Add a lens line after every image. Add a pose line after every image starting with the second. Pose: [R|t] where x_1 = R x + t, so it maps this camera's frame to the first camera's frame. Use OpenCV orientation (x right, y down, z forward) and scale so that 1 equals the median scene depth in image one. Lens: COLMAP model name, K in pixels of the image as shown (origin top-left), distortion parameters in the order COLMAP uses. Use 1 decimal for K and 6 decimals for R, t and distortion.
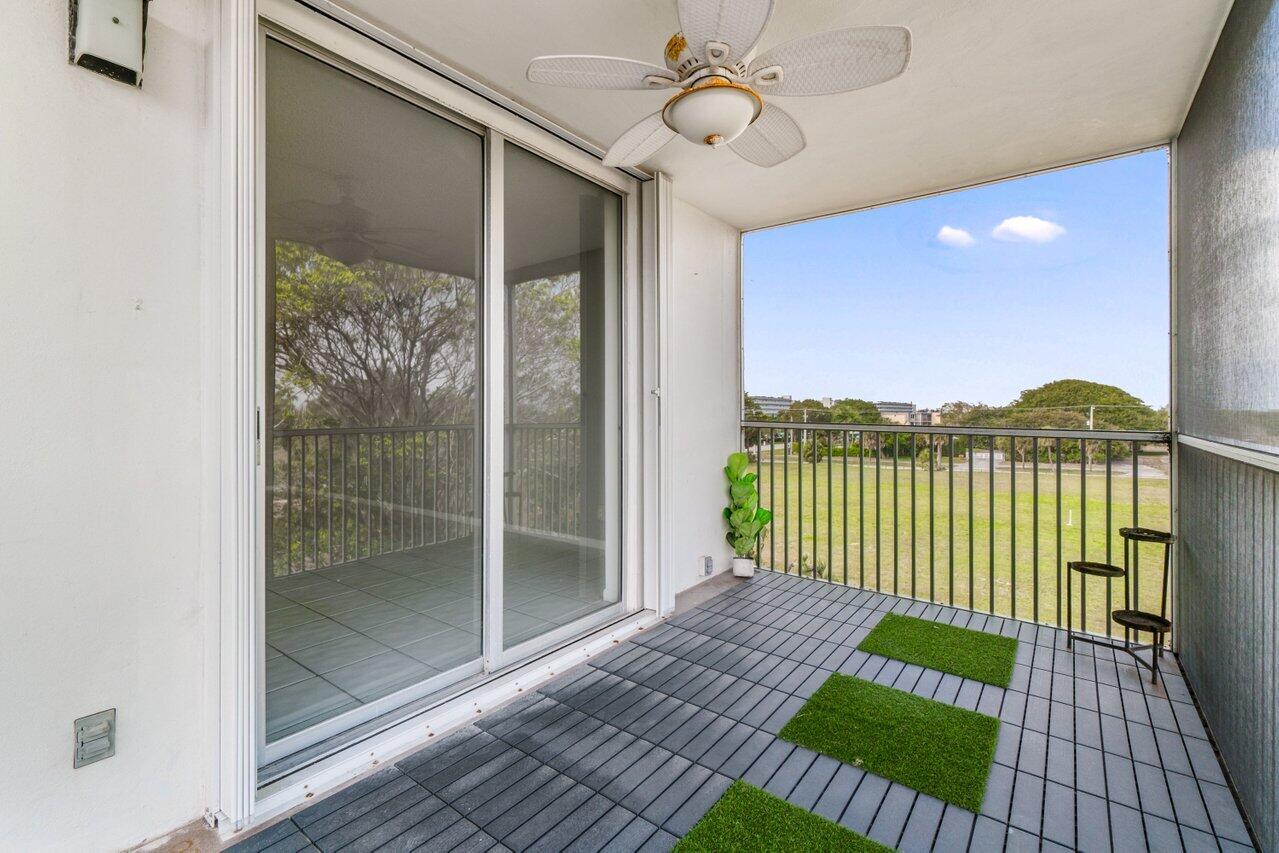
lens RADIAL K [[575.6, 0, 636.3], [0, 575.6, 410.7], [0, 0, 1]] dist [-0.000492, -0.000081]
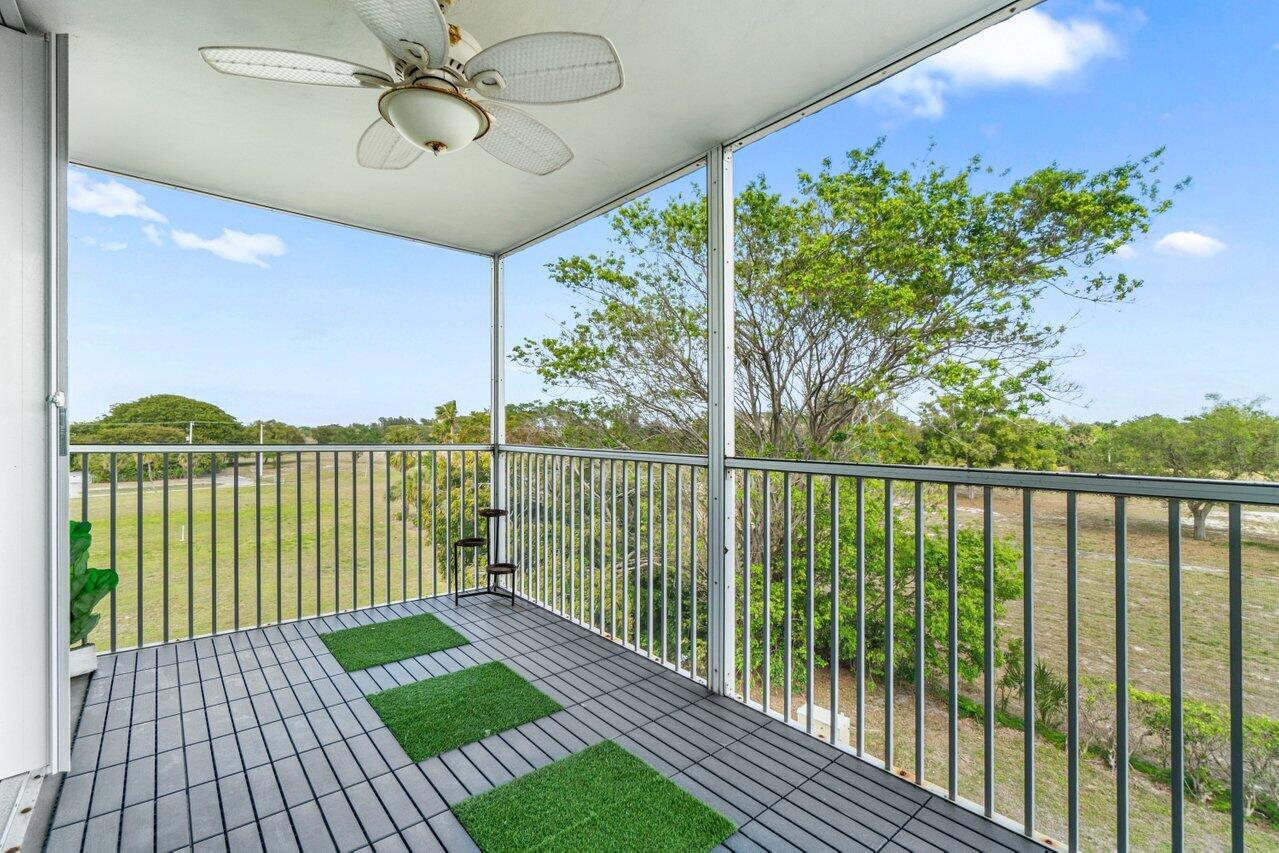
lens RADIAL K [[558.2, 0, 639.5], [0, 558.2, 426.5], [0, 0, 1]] dist [-0.002201, -0.000144]
pose [[0.209931, 0.002853, 0.977712, -0.421404], [-0.003238, 0.999992, -0.002223, -0.006298], [-0.977711, -0.002699, 0.209939, 0.292851]]
